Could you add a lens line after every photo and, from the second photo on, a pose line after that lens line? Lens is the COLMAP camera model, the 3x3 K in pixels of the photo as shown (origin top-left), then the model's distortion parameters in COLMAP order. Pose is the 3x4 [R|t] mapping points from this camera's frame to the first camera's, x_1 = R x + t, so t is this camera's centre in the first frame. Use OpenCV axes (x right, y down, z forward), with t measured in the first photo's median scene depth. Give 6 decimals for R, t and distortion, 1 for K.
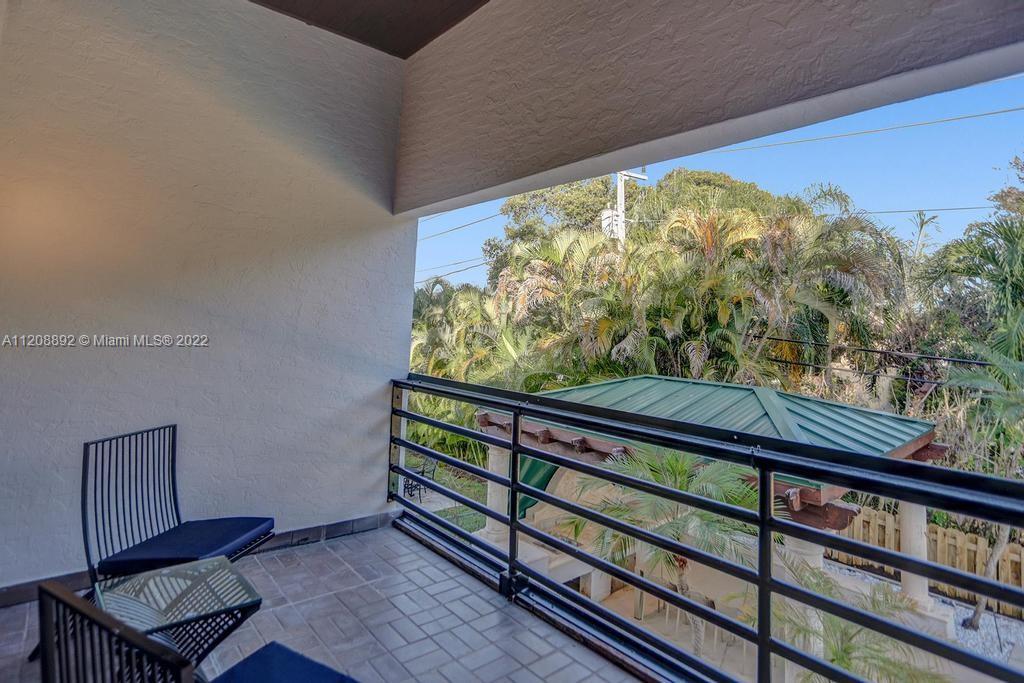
lens RADIAL K [[547.1, 0, 488.7], [0, 547.1, 278.7], [0, 0, 1]] dist [-0.036833, 0.013510]
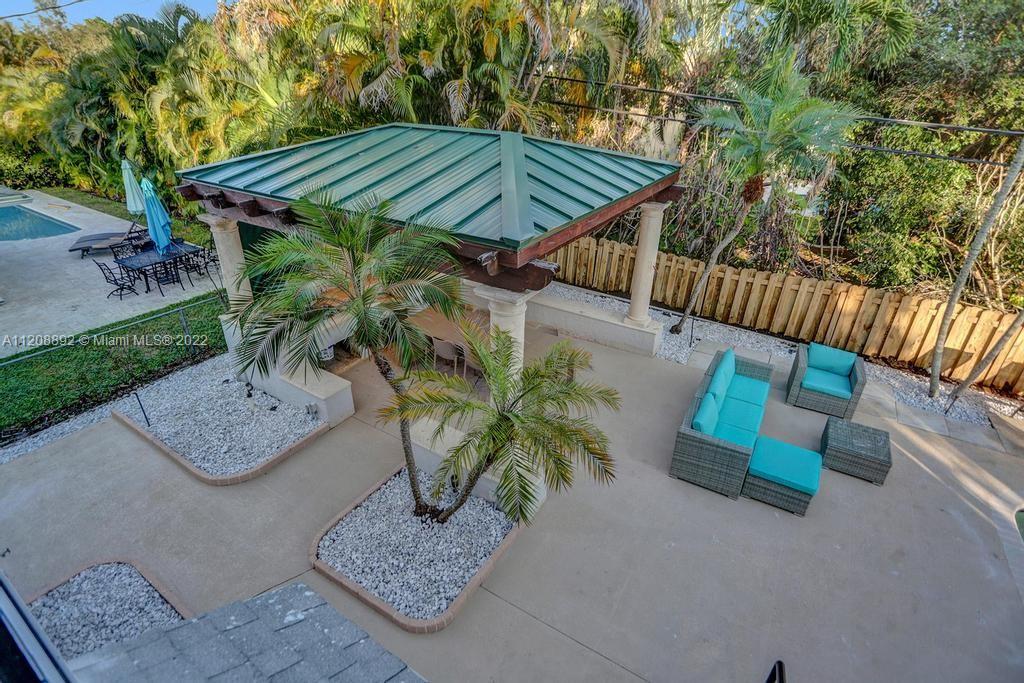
lens RADIAL K [[503.4, 0, 500.3], [0, 503.4, 332.4], [0, 0, 1]] dist [-0.028881, 0.000313]
pose [[0.956932, -0.143334, 0.252459, 0.186844], [-0.011039, 0.851023, 0.525013, 0.039819], [-0.290101, -0.505189, 0.812789, 0.144743]]
